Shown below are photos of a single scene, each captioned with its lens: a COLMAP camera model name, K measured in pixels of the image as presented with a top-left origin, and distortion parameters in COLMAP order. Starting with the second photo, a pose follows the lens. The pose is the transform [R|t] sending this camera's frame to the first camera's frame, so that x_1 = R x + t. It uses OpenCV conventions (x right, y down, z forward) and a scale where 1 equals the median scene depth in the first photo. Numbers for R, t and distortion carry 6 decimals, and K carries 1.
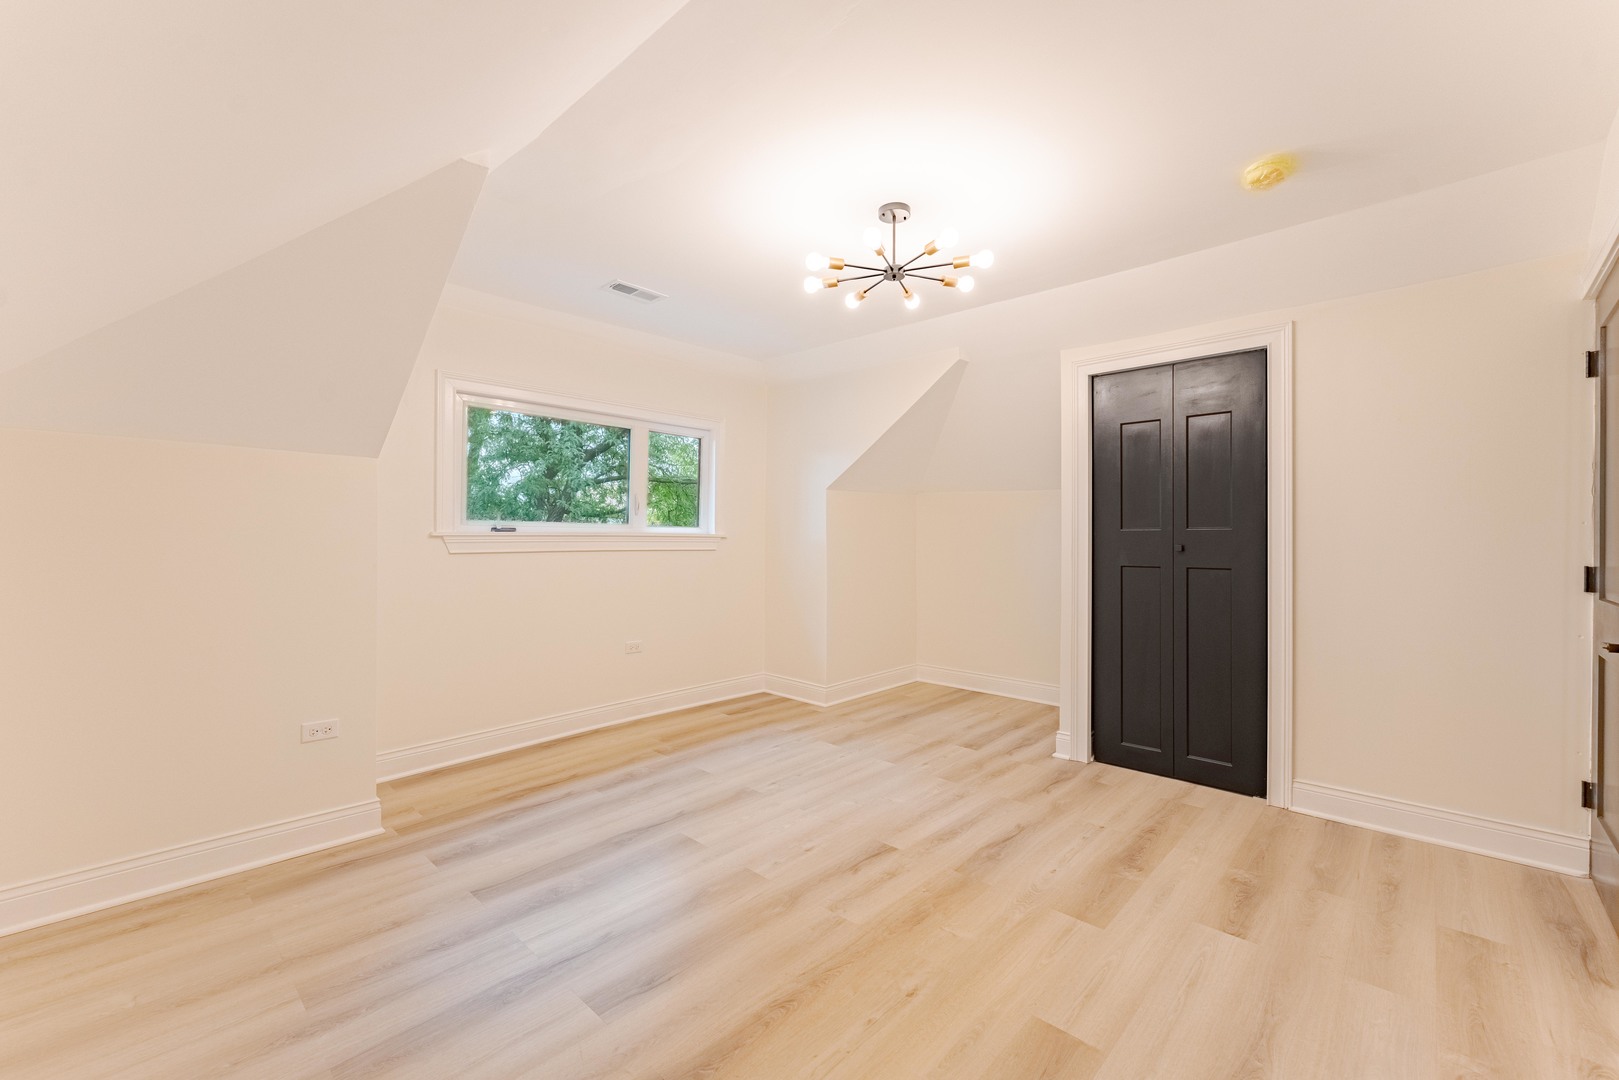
lens RADIAL K [[674.4, 0, 808.3], [0, 674.4, 541.9], [0, 0, 1]] dist [0.001310, -0.000040]
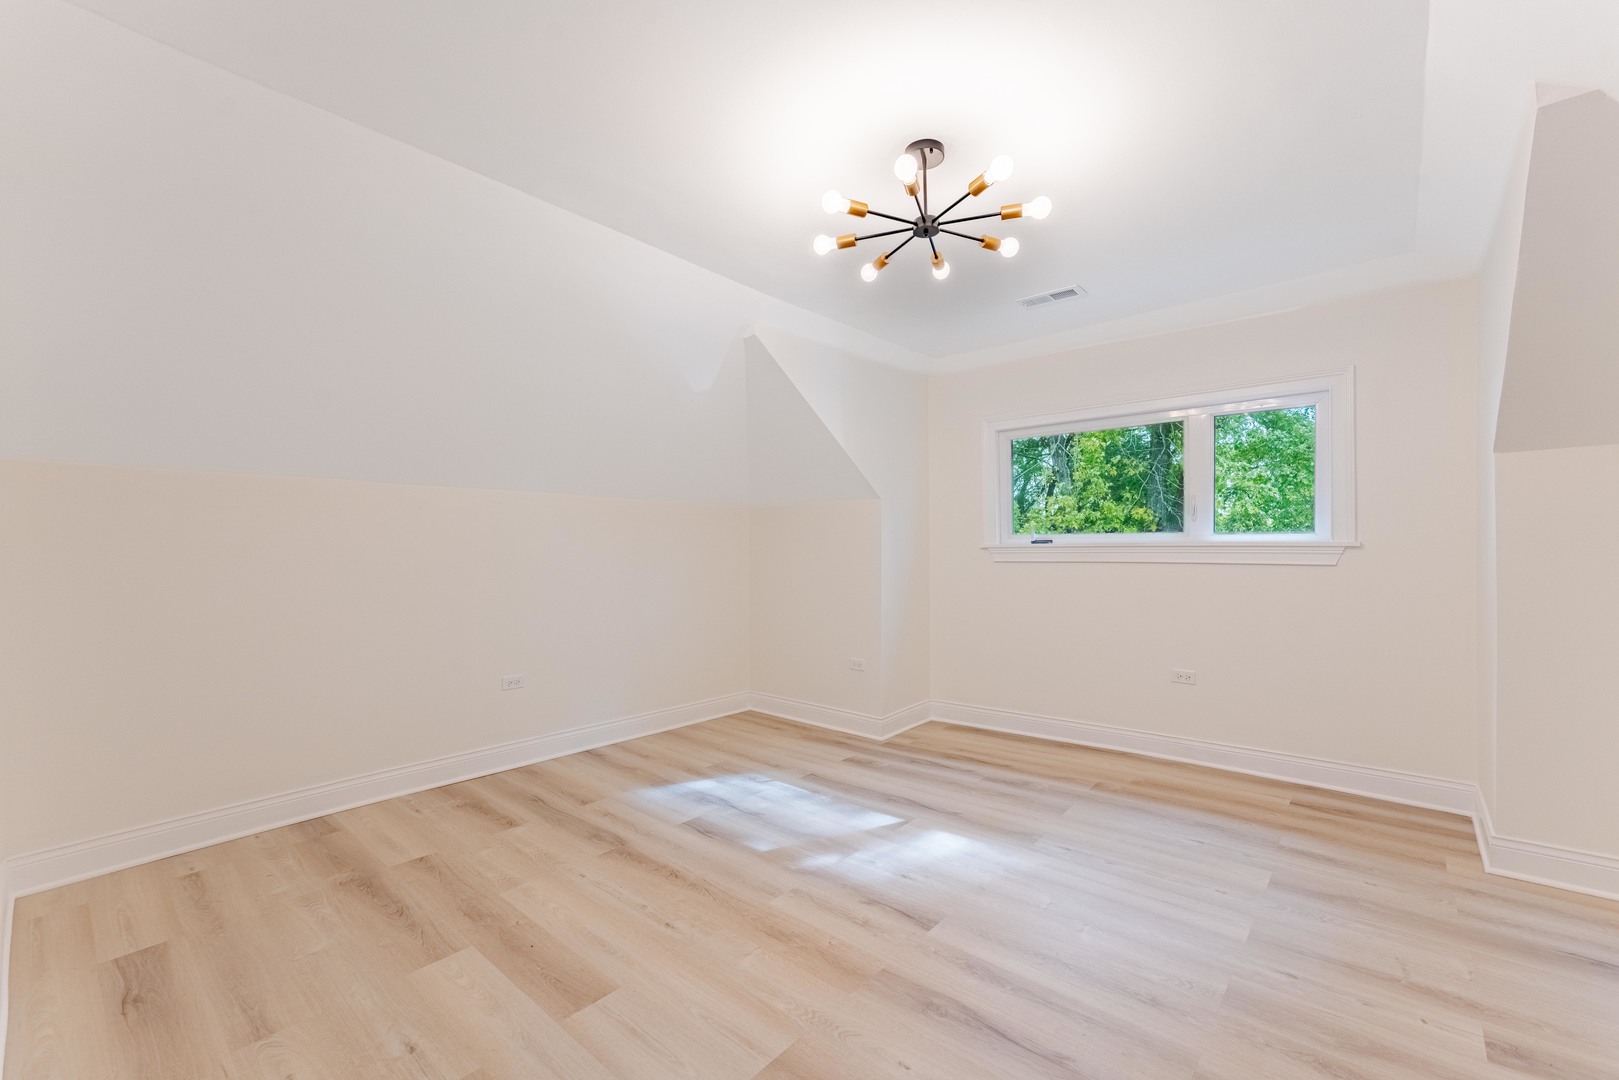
lens RADIAL K [[674.4, 0, 820.7], [0, 674.4, 551.0], [0, 0, 1]] dist [0.001310, -0.000040]
pose [[0.035678, 0.000943, -0.999363, 0.739150], [0.000154, 1.000000, 0.000949, -0.003332], [0.999363, -0.000188, 0.035678, 0.660488]]
